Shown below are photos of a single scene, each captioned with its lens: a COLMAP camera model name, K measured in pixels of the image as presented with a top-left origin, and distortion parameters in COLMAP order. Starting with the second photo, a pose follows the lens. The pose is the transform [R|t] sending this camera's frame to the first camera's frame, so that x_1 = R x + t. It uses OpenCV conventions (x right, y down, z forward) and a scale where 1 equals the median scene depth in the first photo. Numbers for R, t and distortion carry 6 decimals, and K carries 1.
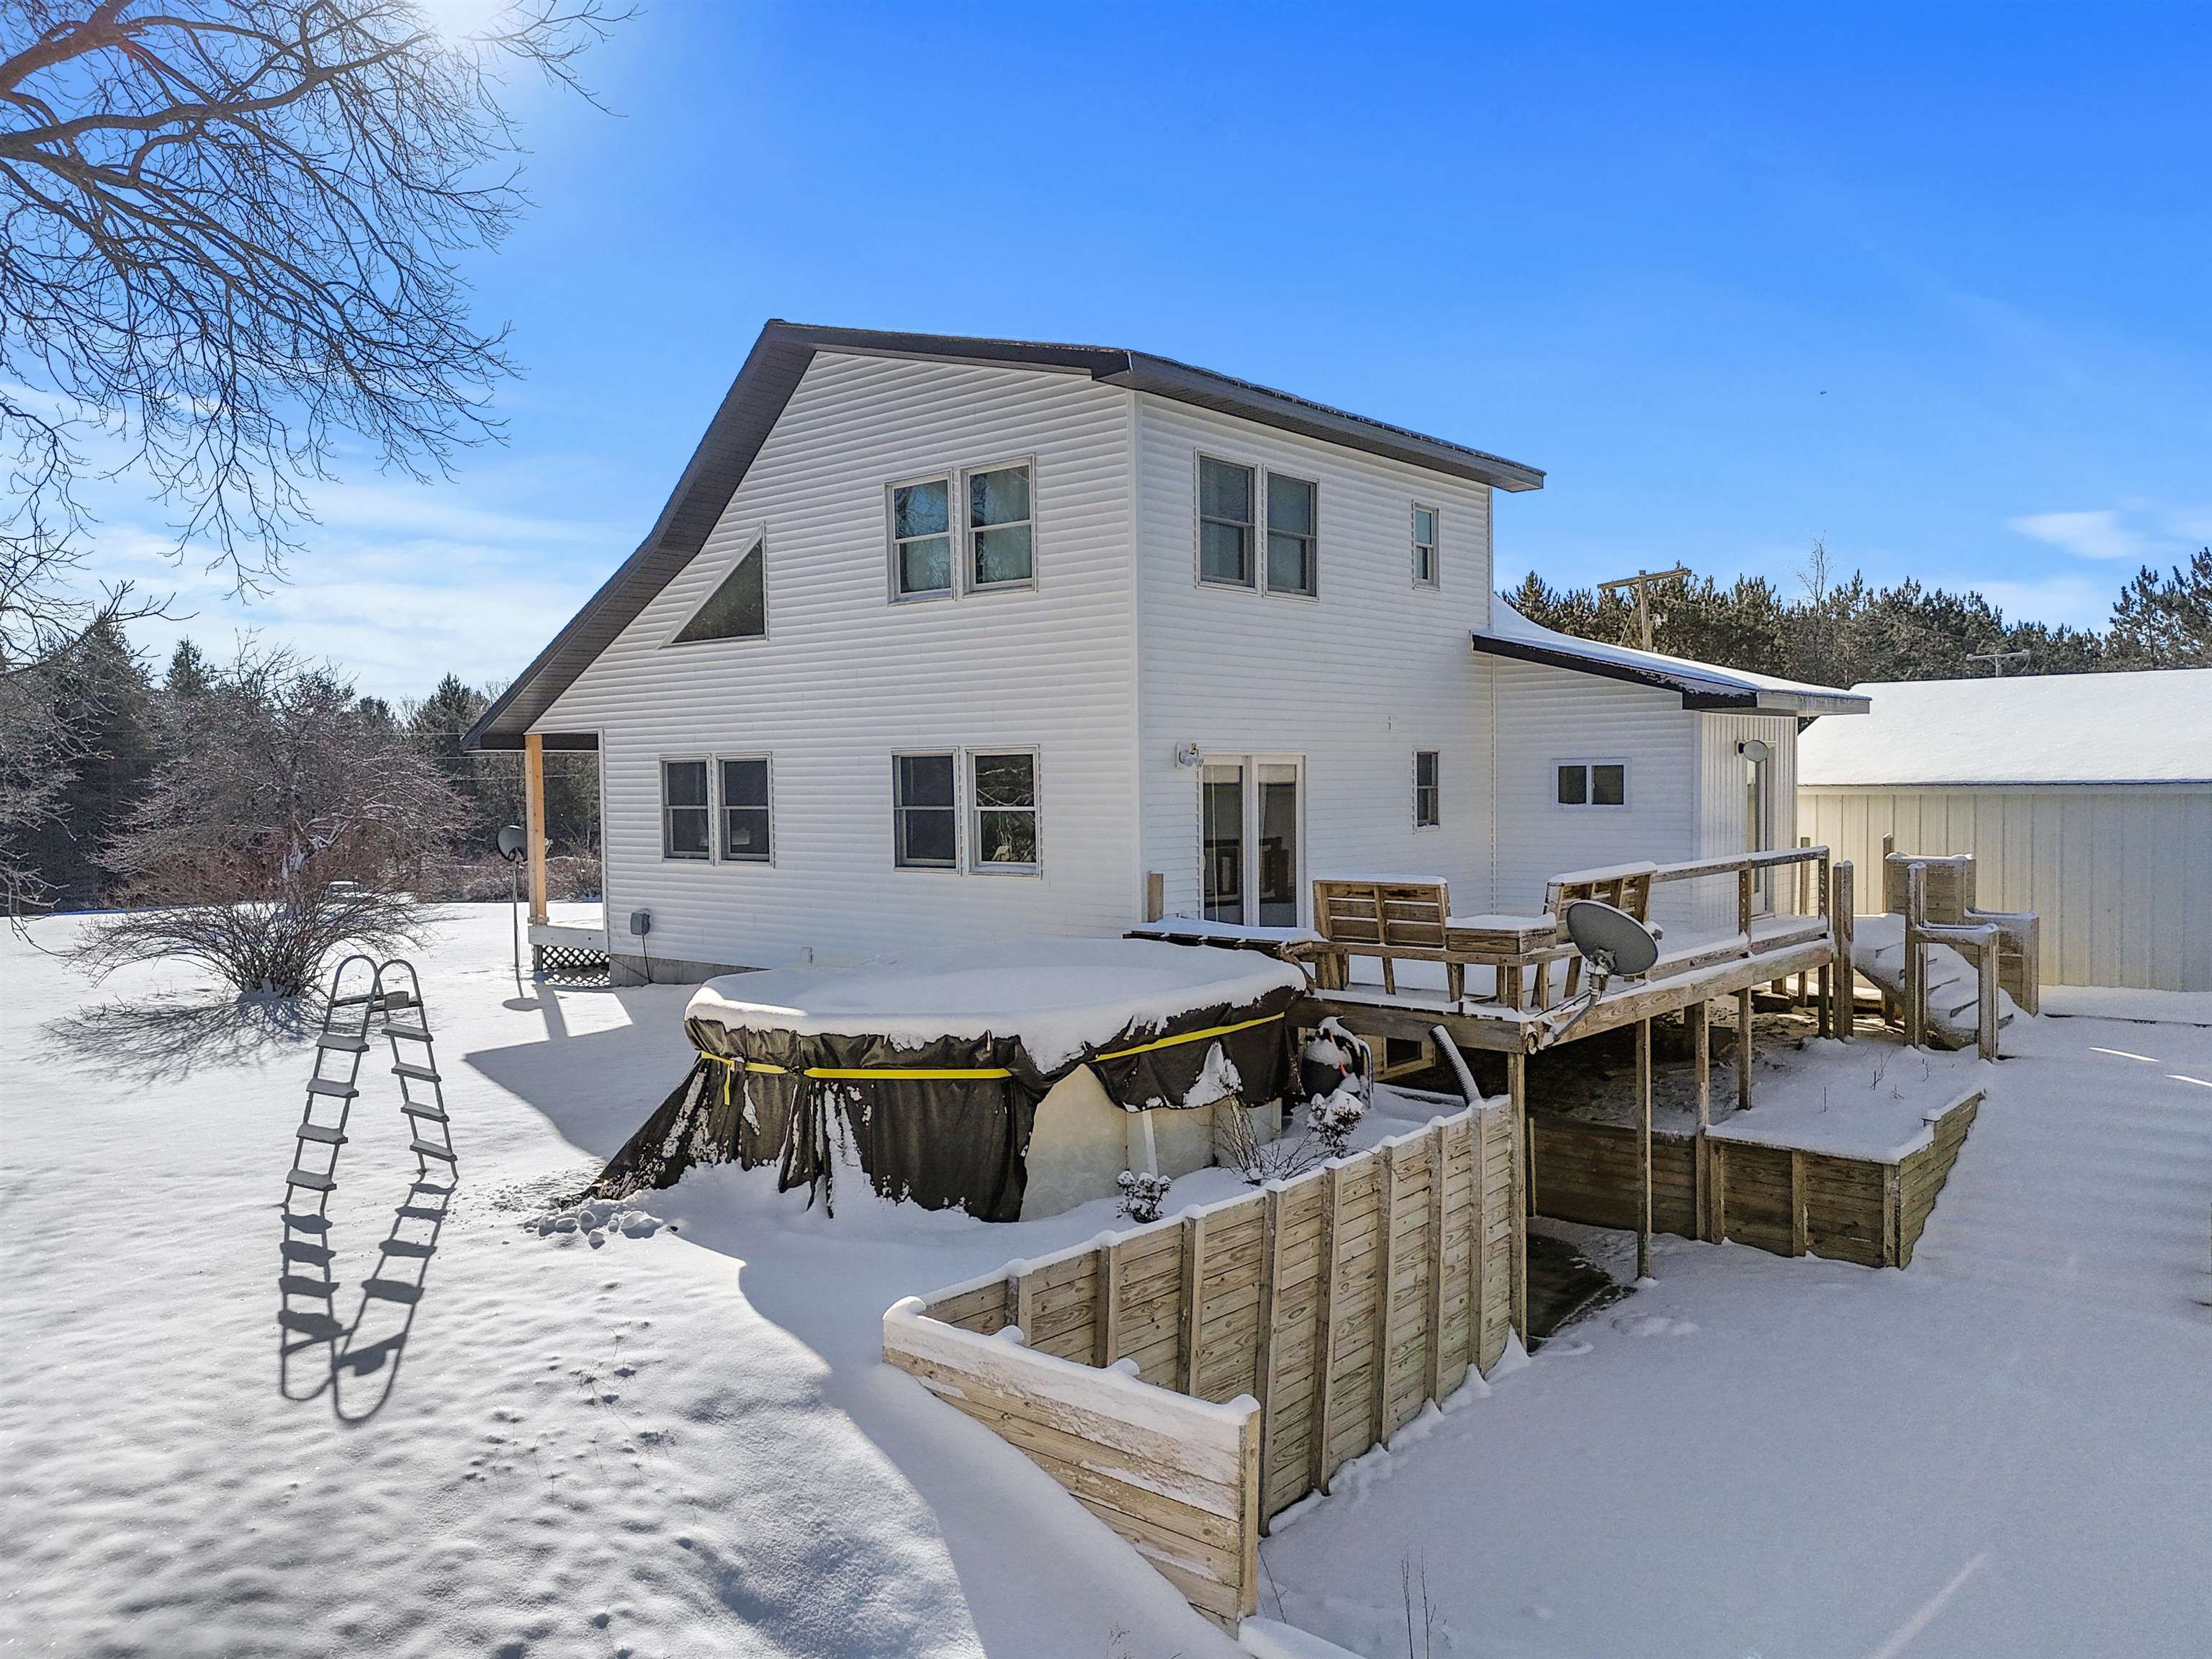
lens RADIAL K [[1616.3, 0, 1099.4], [0, 1616.3, 833.9], [0, 0, 1]] dist [0.055856, -0.006154]
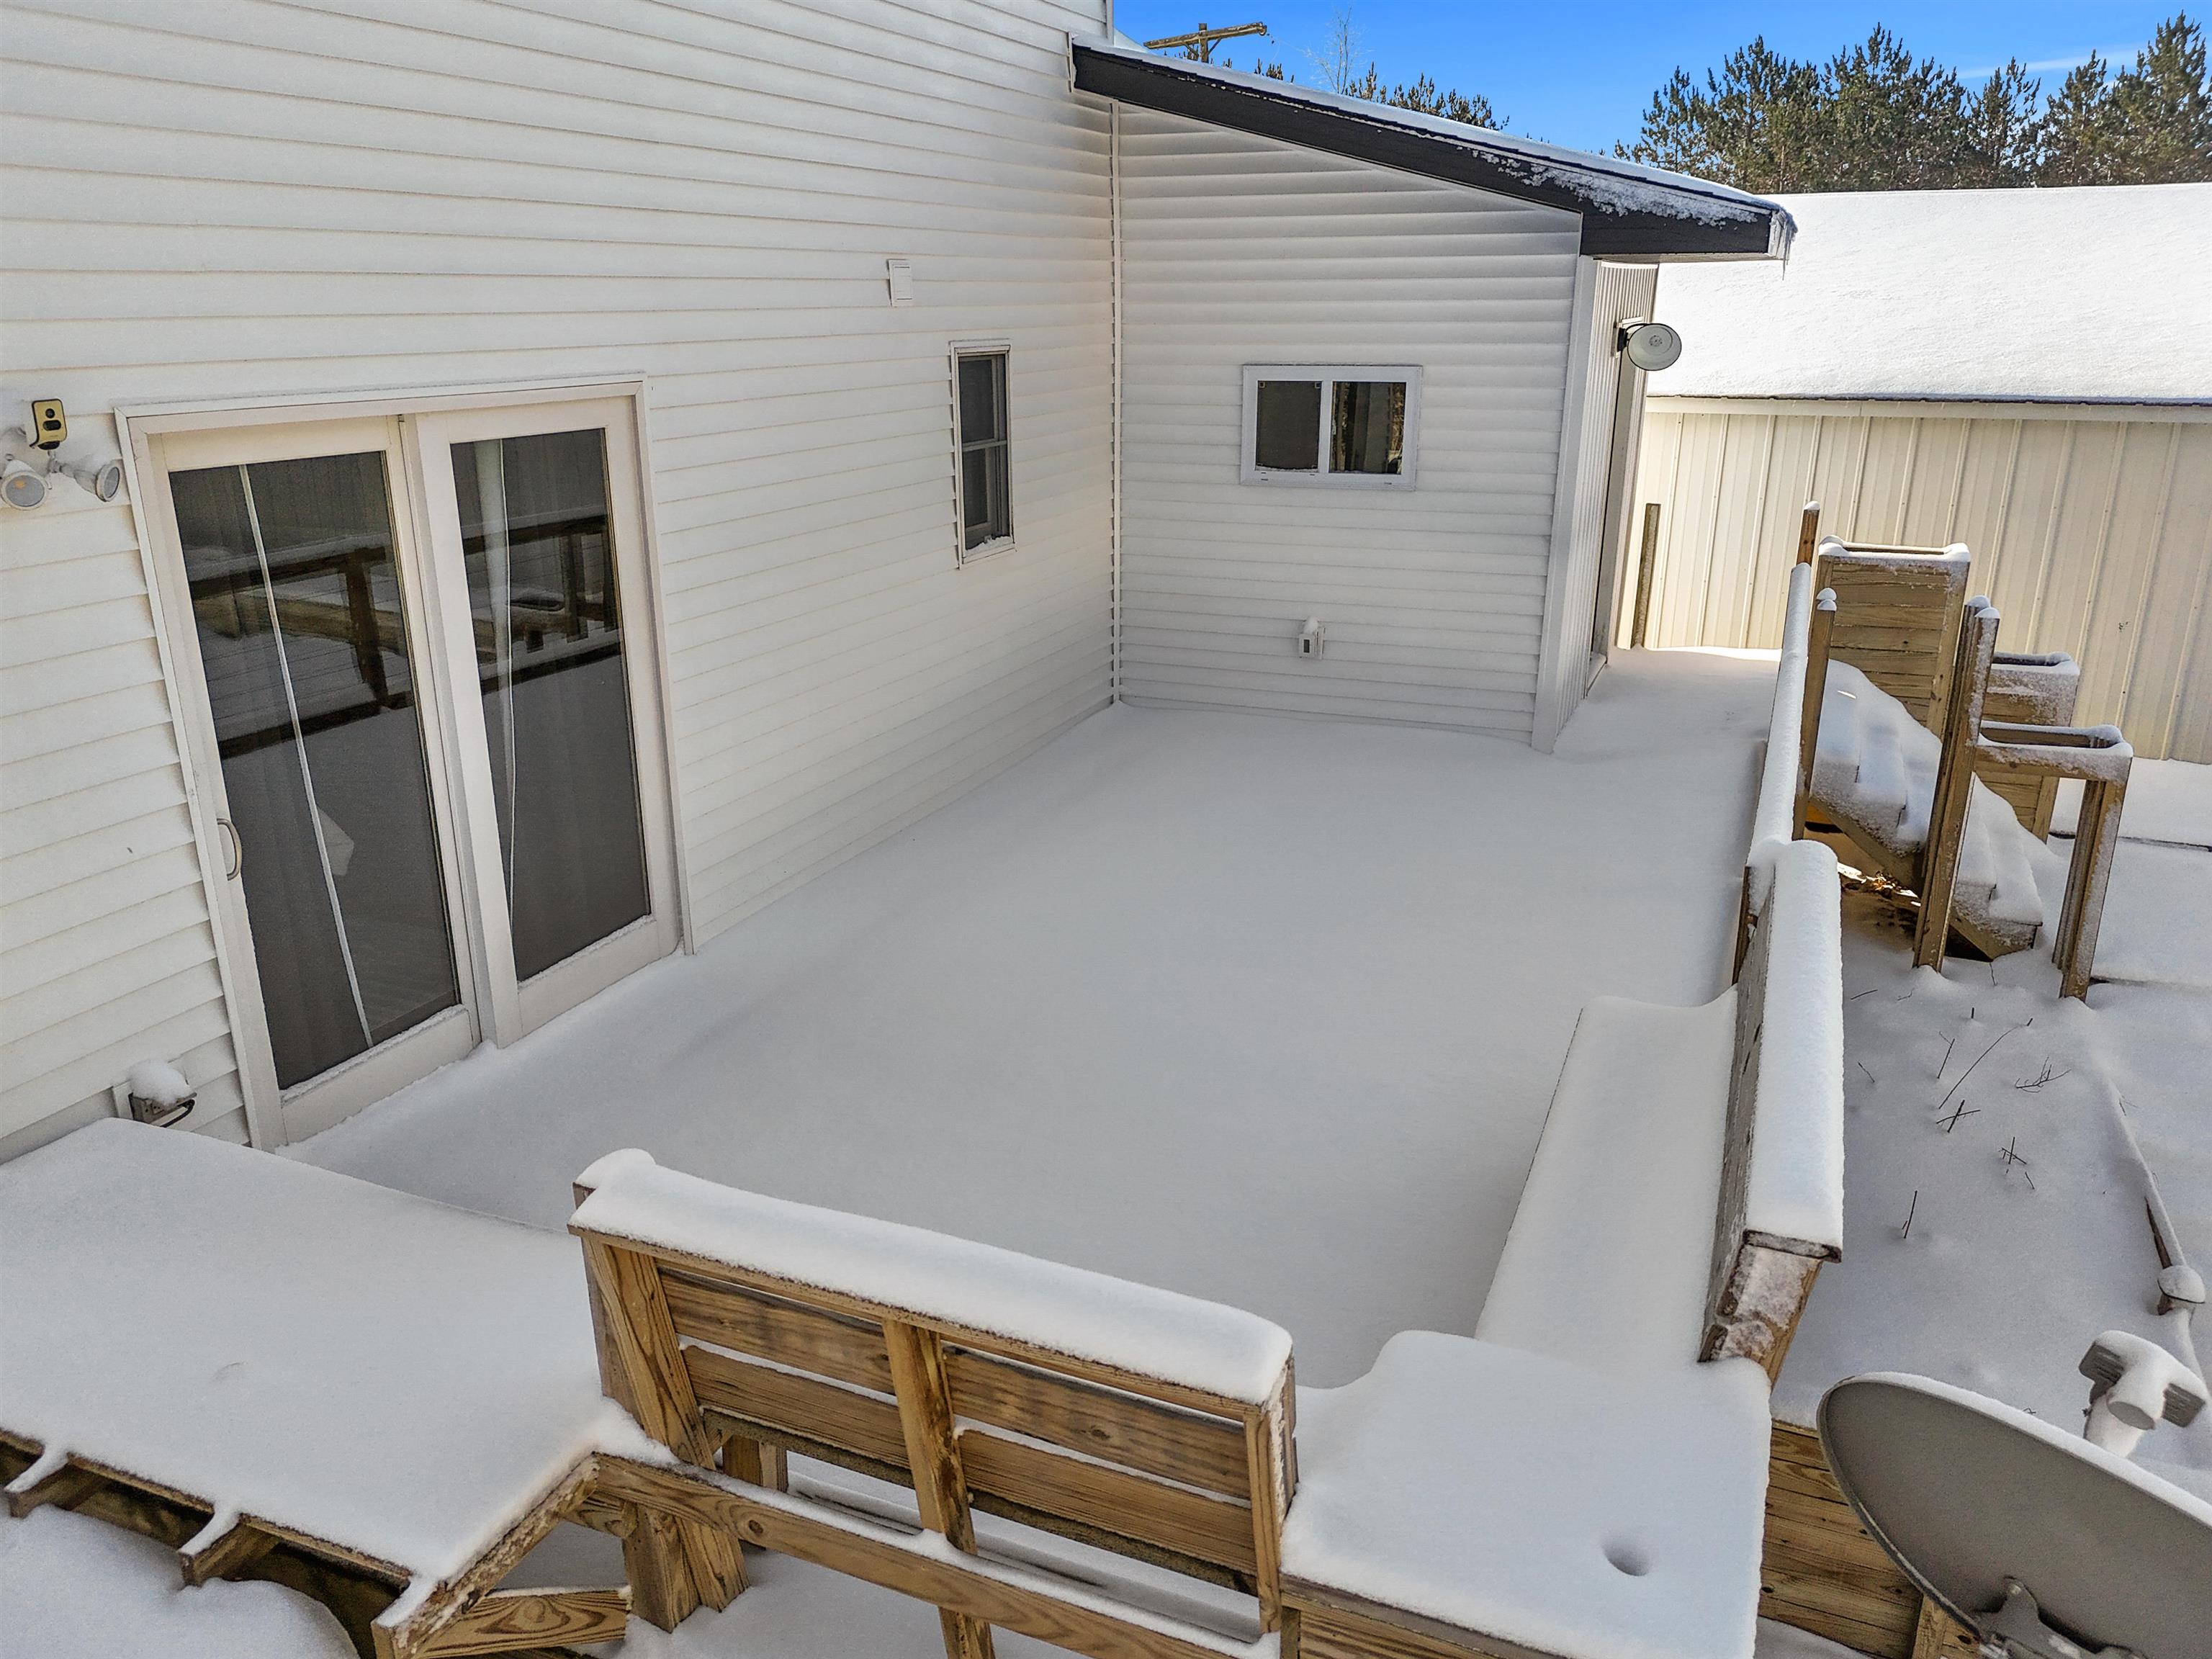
lens RADIAL K [[1616.3, 0, 1112.9], [0, 1616.3, 839.1], [0, 0, 1]] dist [0.055856, -0.006154]
pose [[0.950127, -0.088660, 0.298995, 0.097704], [-0.000676, 0.958150, 0.286265, -0.048707], [-0.311862, -0.272190, 0.910305, 0.565422]]
